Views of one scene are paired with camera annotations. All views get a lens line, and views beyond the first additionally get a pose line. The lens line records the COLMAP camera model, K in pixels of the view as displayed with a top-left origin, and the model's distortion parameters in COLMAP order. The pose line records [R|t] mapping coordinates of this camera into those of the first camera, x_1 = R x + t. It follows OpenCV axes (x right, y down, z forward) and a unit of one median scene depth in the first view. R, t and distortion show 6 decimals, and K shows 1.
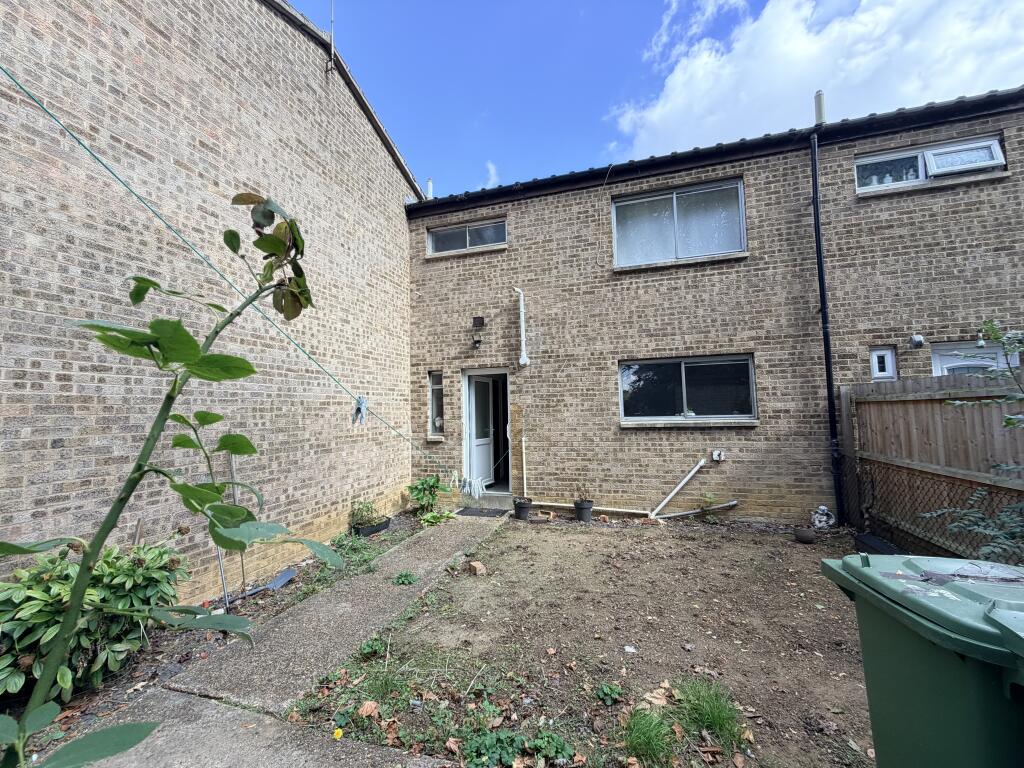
lens RADIAL K [[408.2, 0, 513.7], [0, 408.2, 383.5], [0, 0, 1]] dist [0.000058, 0.000013]
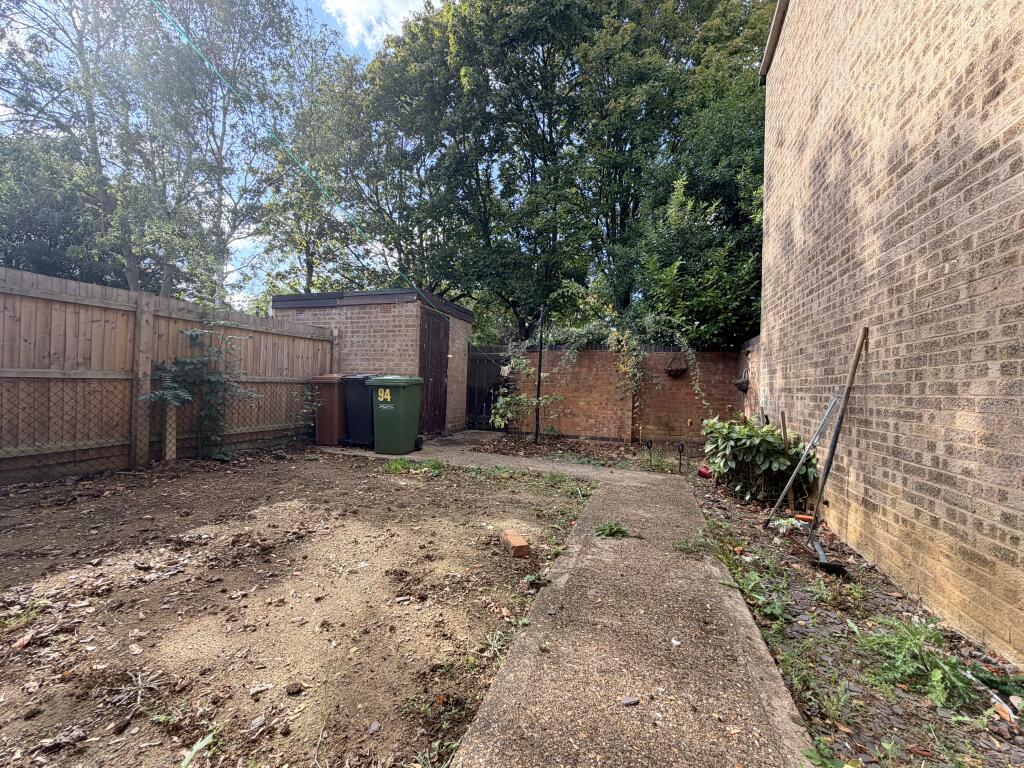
lens RADIAL K [[408.2, 0, 512.2], [0, 408.2, 382.6], [0, 0, 1]] dist [0.000058, 0.000013]
pose [[-0.999688, -0.010497, 0.022681, -0.086693], [-0.012306, 0.996625, -0.081159, 0.231491], [-0.021753, -0.081413, -0.996443, 1.466735]]
